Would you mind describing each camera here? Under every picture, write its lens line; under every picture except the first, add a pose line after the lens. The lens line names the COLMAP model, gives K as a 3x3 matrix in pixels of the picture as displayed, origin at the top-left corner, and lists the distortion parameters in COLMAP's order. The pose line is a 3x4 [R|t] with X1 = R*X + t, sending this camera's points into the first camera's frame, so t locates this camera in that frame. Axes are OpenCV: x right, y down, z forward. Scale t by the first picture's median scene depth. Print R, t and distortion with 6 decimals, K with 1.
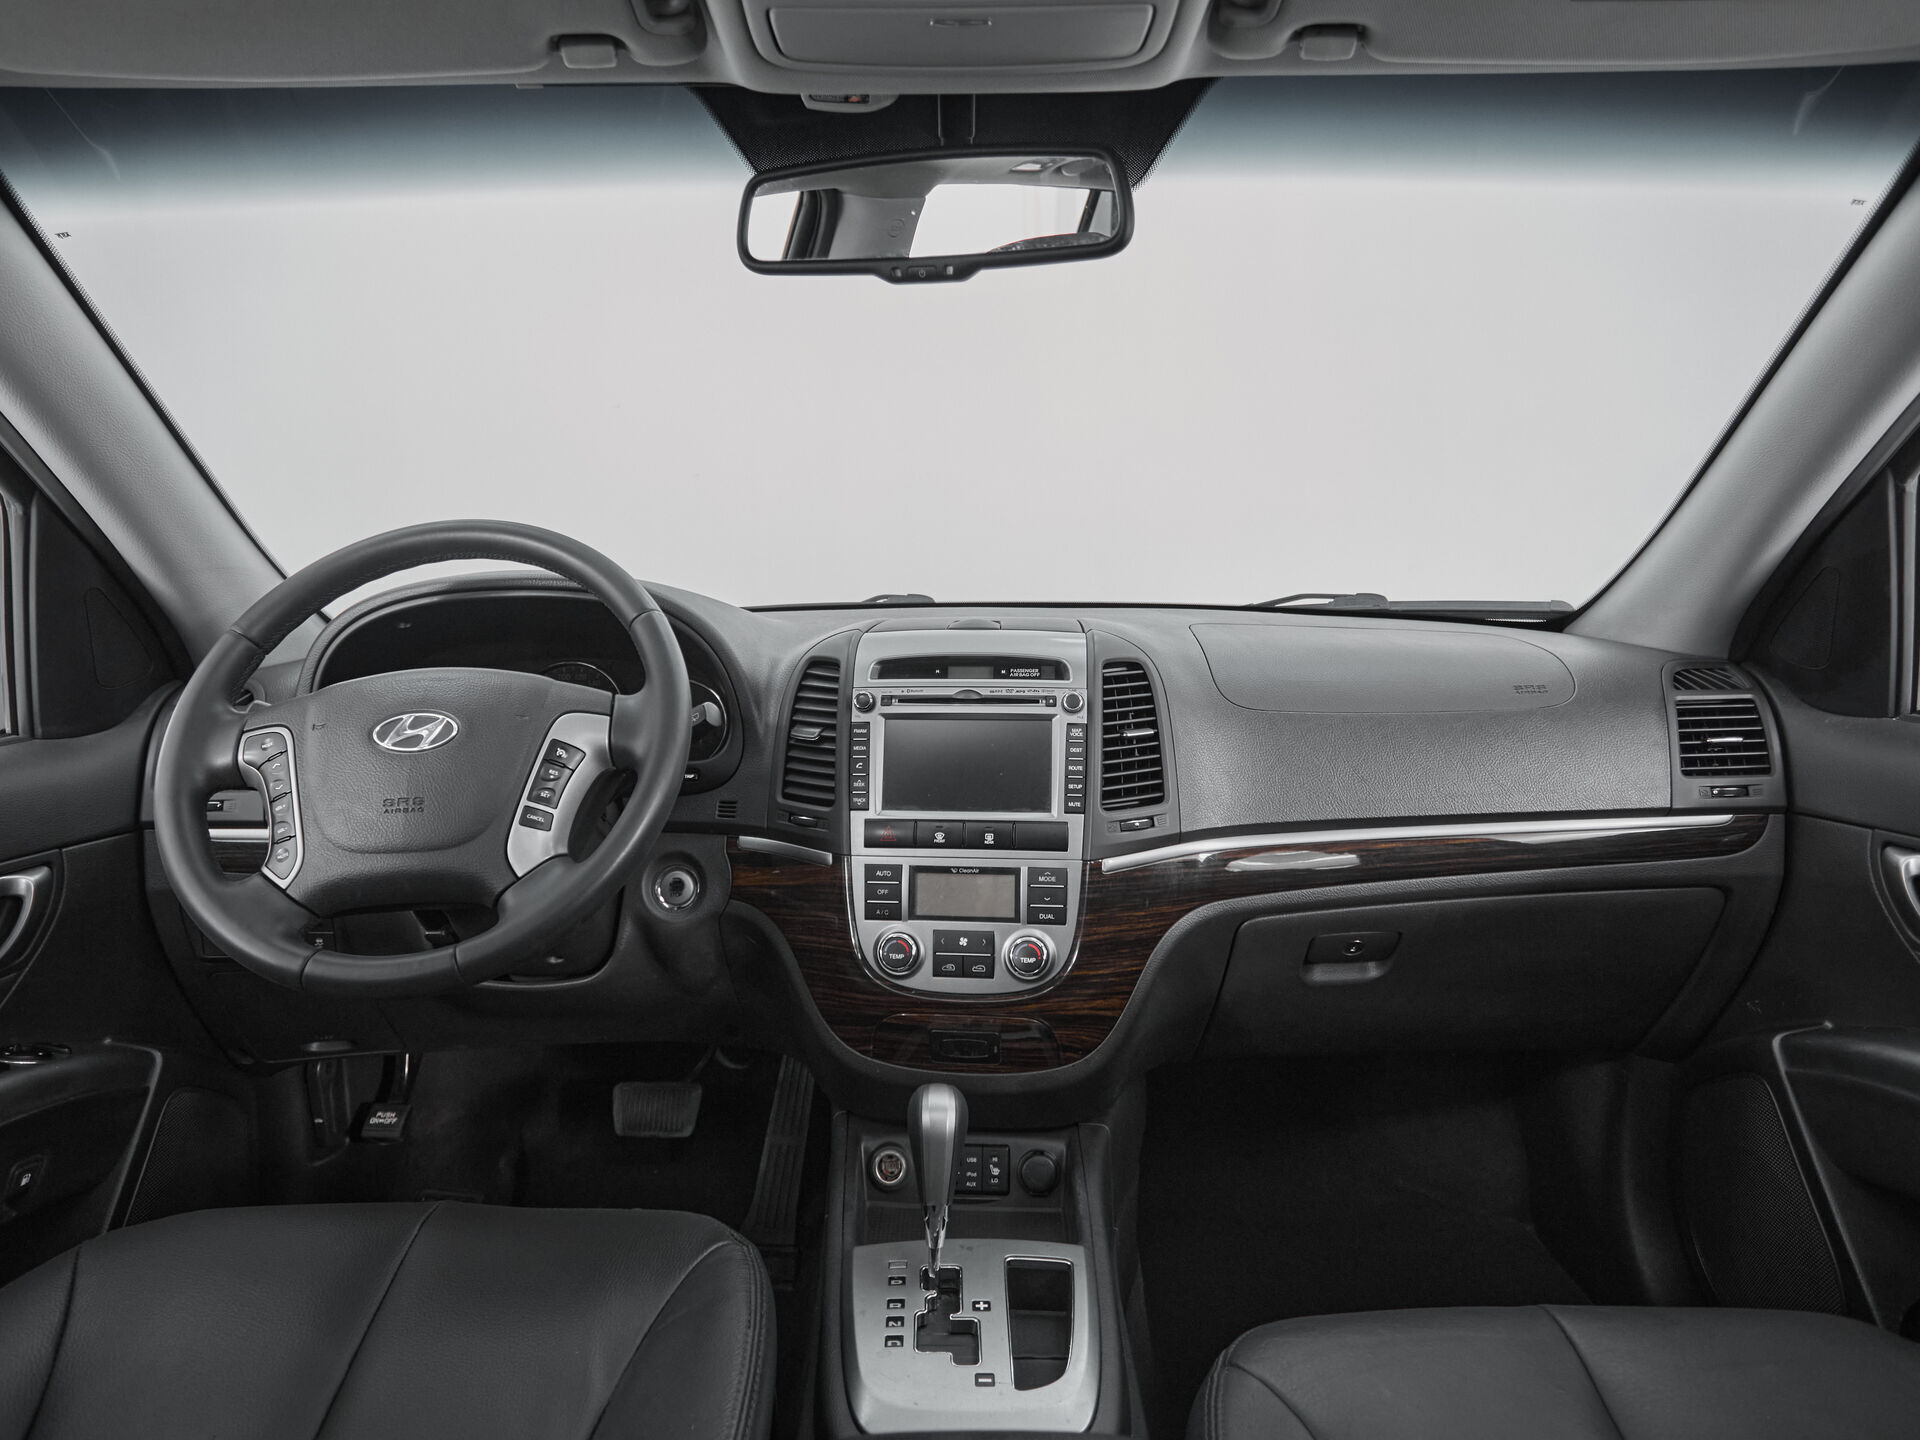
lens RADIAL K [[1146.2, 0, 937.2], [0, 1146.2, 690.3], [0, 0, 1]] dist [0.003023, -0.006599]
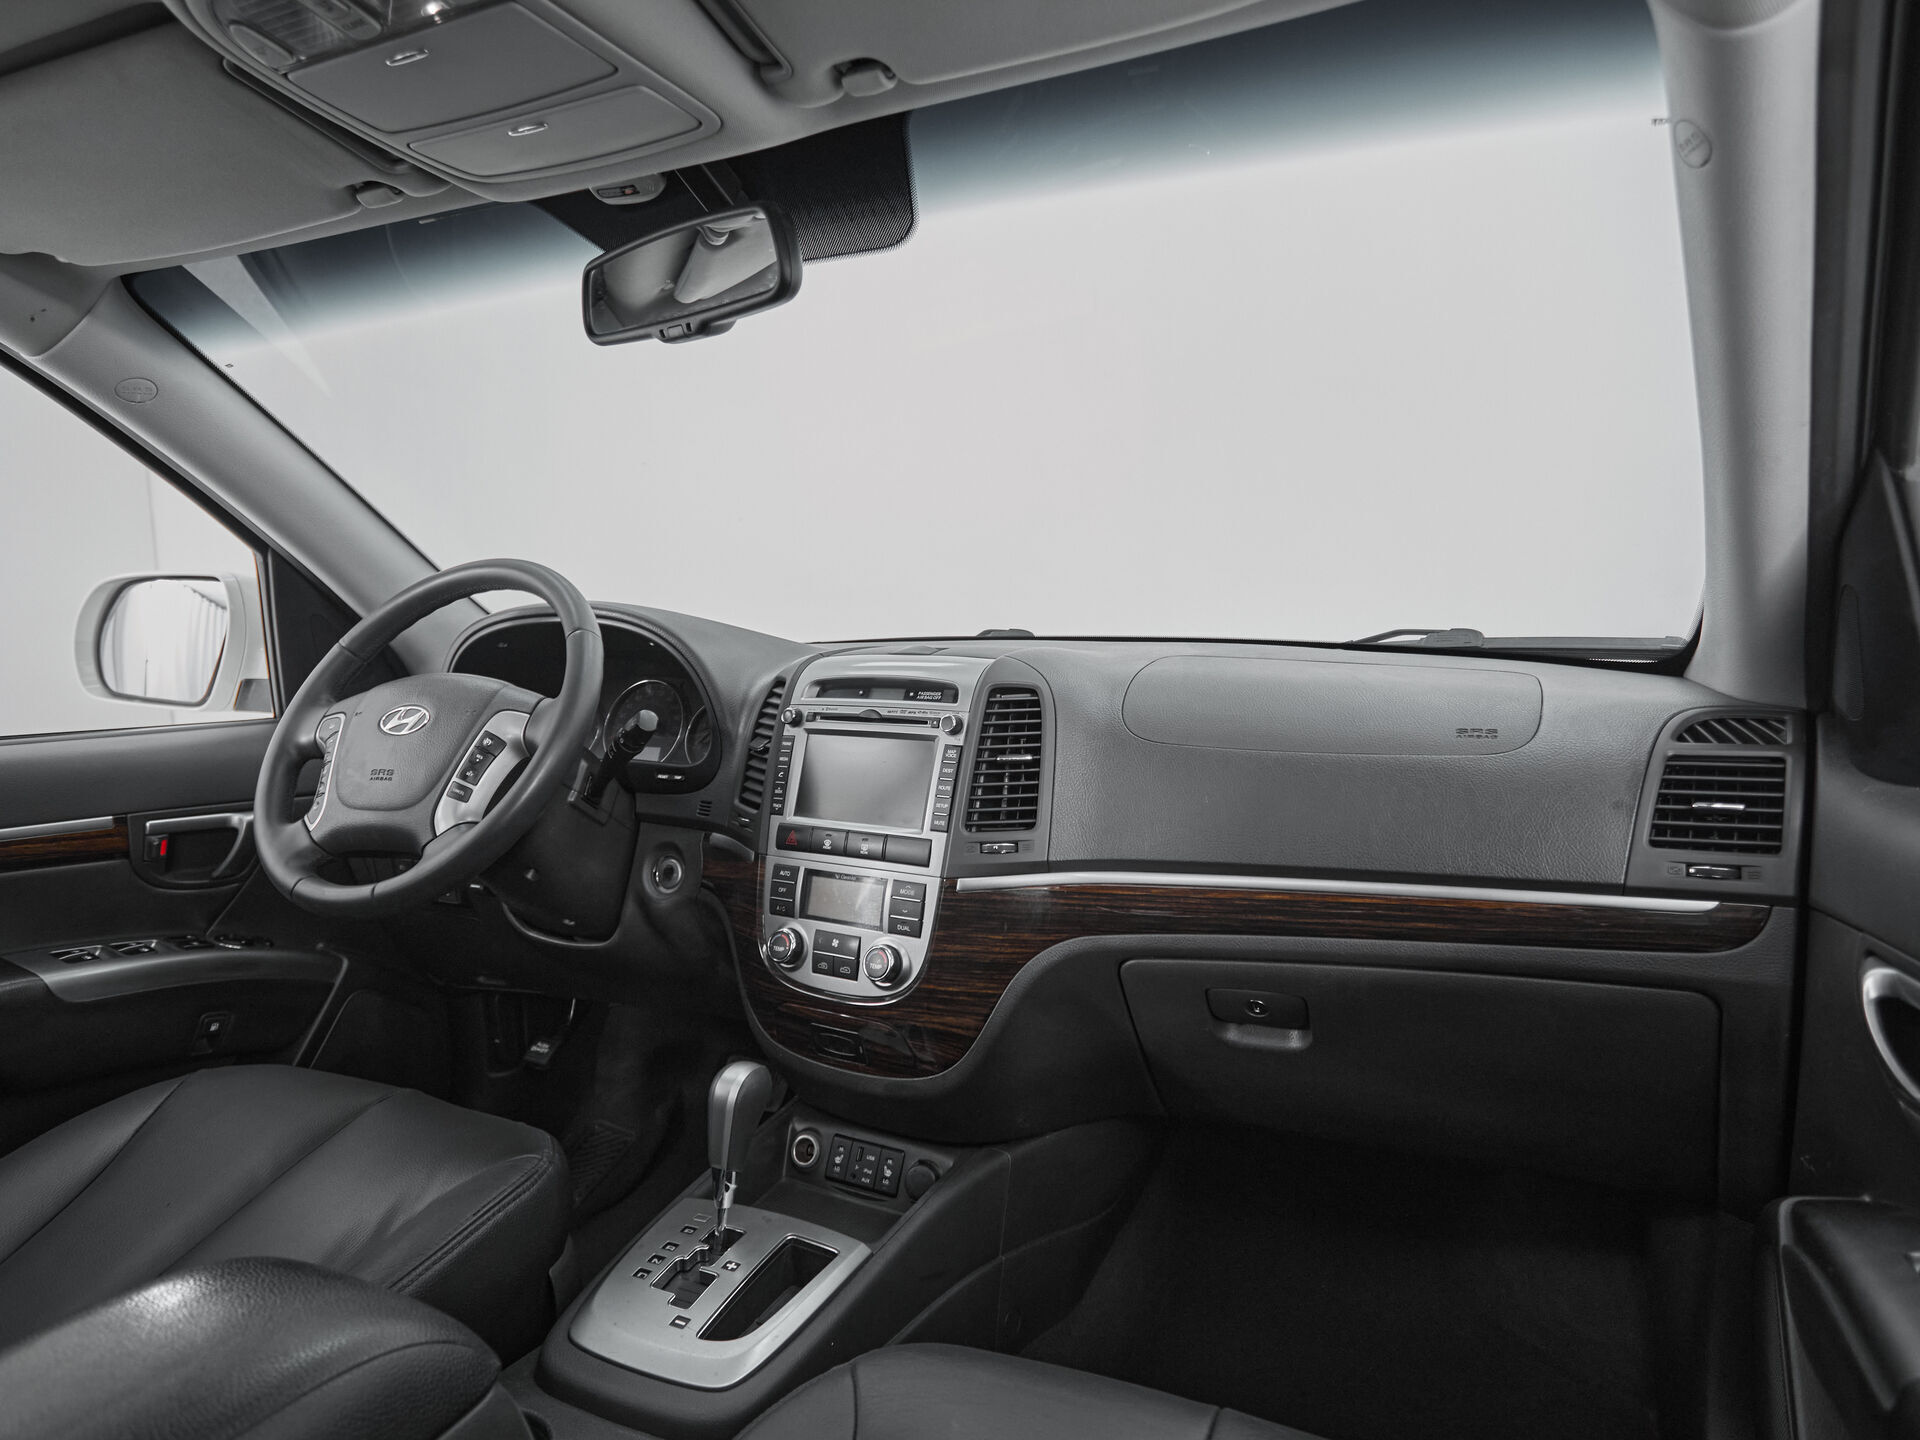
lens RADIAL K [[1146.2, 0, 965.5], [0, 1146.2, 709.5], [0, 0, 1]] dist [0.003023, -0.006599]
pose [[0.909155, 0.034097, -0.415060, 0.551138], [-0.046634, 0.998710, -0.020106, 0.017047], [0.413839, 0.037636, 0.909572, 0.067686]]
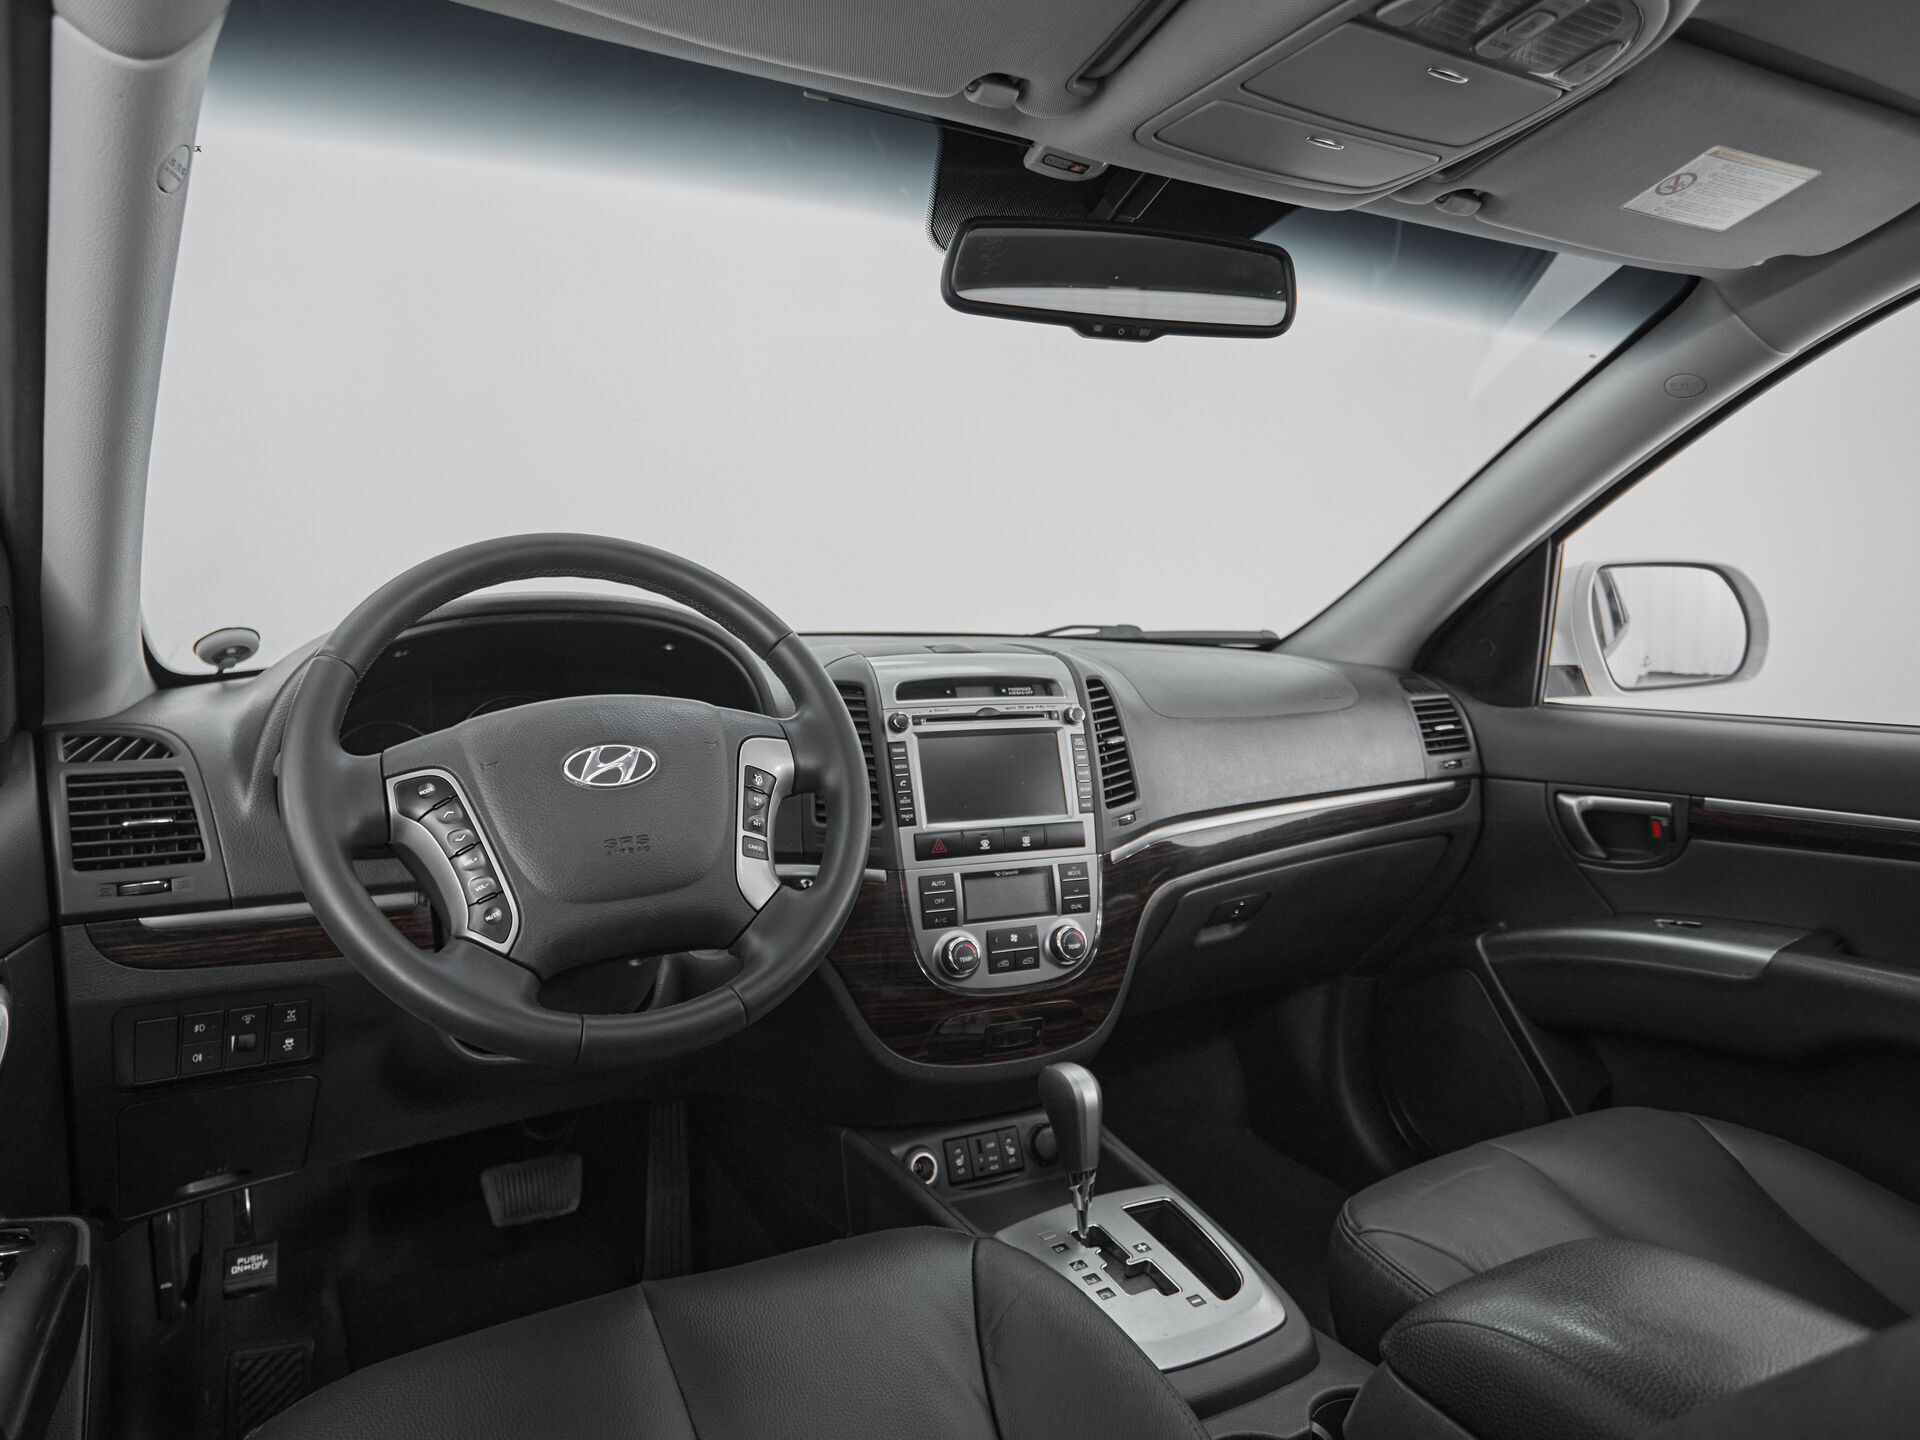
lens RADIAL K [[1146.2, 0, 859.4], [0, 1146.2, 708.8], [0, 0, 1]] dist [0.003023, -0.006599]
pose [[0.891976, -0.030961, 0.451020, -0.572918], [0.040652, 0.999104, -0.011812, 0.008760], [-0.450250, 0.028870, 0.892435, 0.086606]]
